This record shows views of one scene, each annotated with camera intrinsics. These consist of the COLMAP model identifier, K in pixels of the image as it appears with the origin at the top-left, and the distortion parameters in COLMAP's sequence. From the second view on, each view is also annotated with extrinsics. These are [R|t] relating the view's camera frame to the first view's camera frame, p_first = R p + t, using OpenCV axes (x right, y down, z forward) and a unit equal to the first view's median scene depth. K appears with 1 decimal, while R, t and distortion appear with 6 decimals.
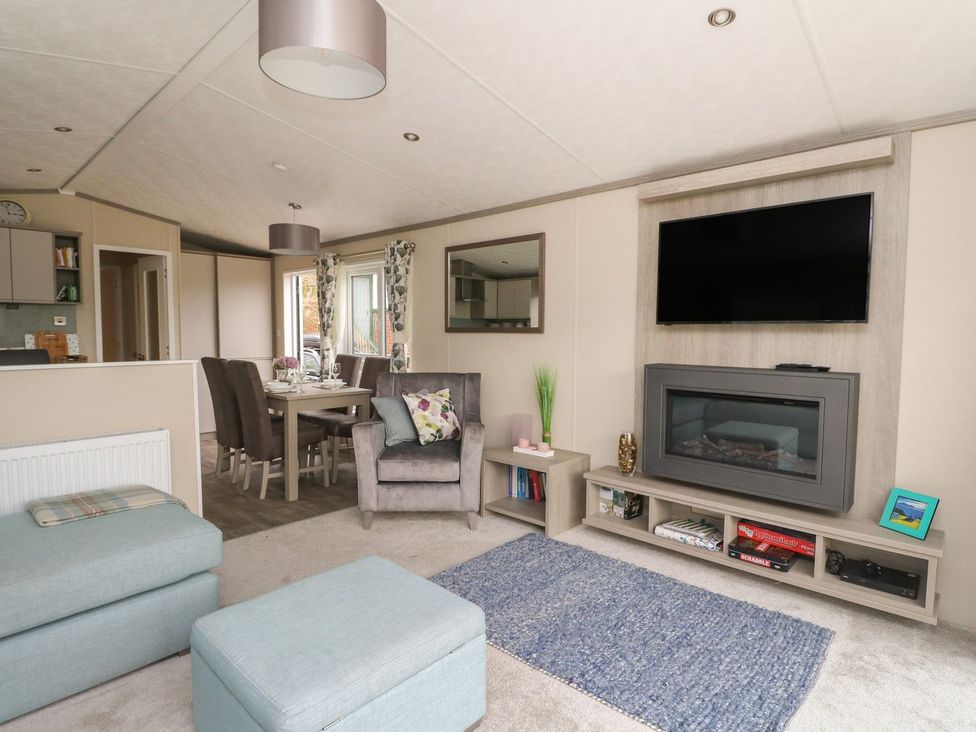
lens RADIAL K [[536.9, 0, 491.9], [0, 536.9, 366.0], [0, 0, 1]] dist [-0.009228, -0.004853]
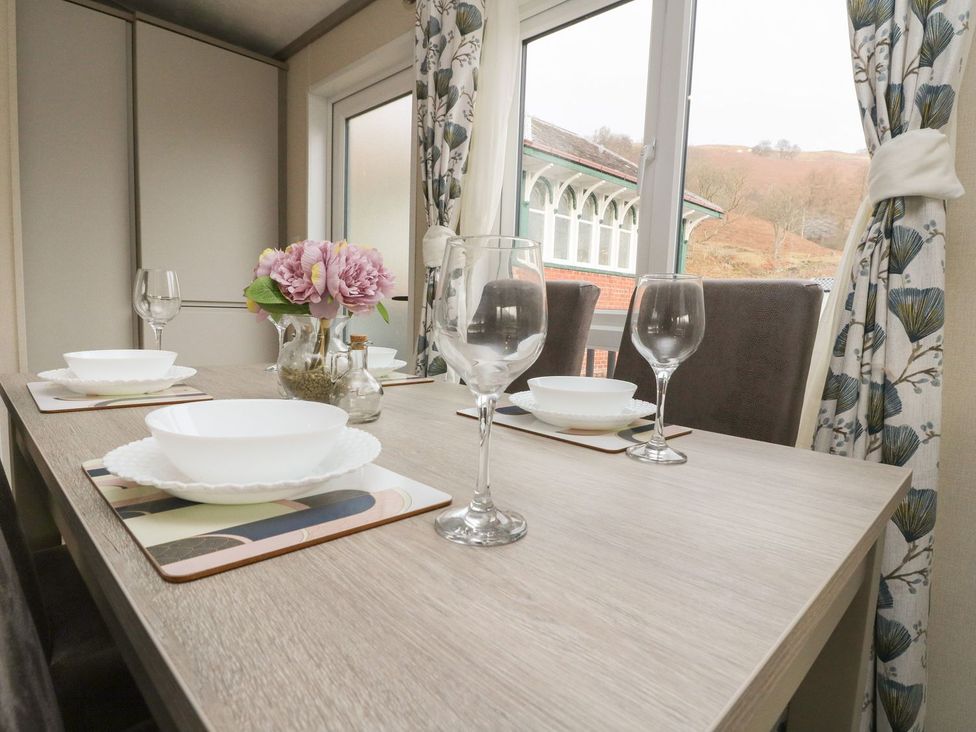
lens RADIAL K [[536.9, 0, 486.3], [0, 536.9, 367.0], [0, 0, 1]] dist [-0.009228, -0.004853]
pose [[0.998617, 0.035357, -0.038902, -0.272050], [-0.033954, 0.998770, 0.036130, 0.013571], [0.040132, -0.034759, 0.998590, 0.698142]]
